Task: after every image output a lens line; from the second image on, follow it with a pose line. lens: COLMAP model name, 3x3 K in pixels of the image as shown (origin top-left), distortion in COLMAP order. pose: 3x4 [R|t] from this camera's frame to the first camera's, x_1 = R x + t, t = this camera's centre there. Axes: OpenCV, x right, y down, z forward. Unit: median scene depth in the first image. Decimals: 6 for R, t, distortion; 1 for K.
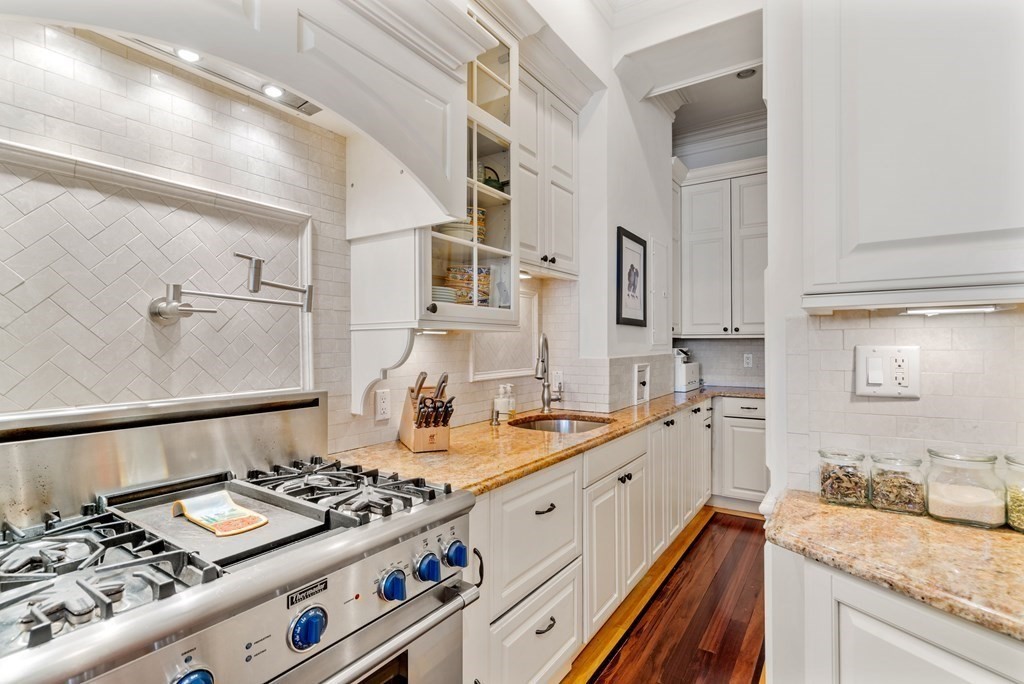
lens RADIAL K [[499.2, 0, 512.0], [0, 499.2, 342.0], [0, 0, 1]] dist [0.002614, 0.000068]
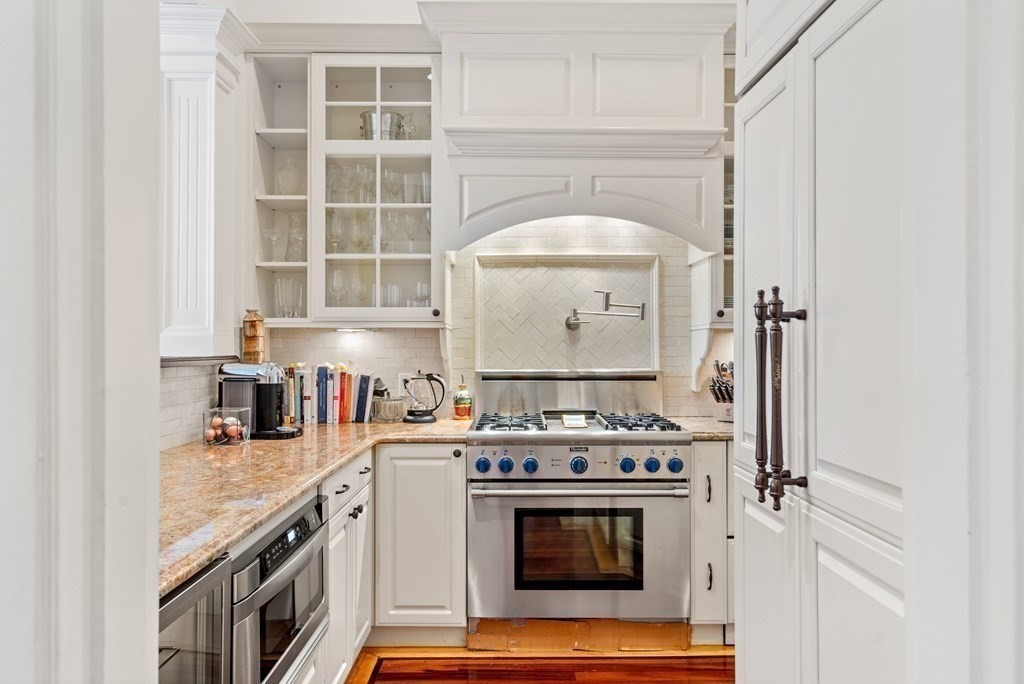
lens RADIAL K [[710.7, 0, 512.0], [0, 710.7, 342.0], [0, 0, 1]] dist [0.000286, 0.000003]
pose [[0.558342, -0.002846, -0.829606, 1.374803], [0.002334, 0.999996, -0.001859, 0.015744], [0.829608, -0.000898, 0.558346, -0.681634]]
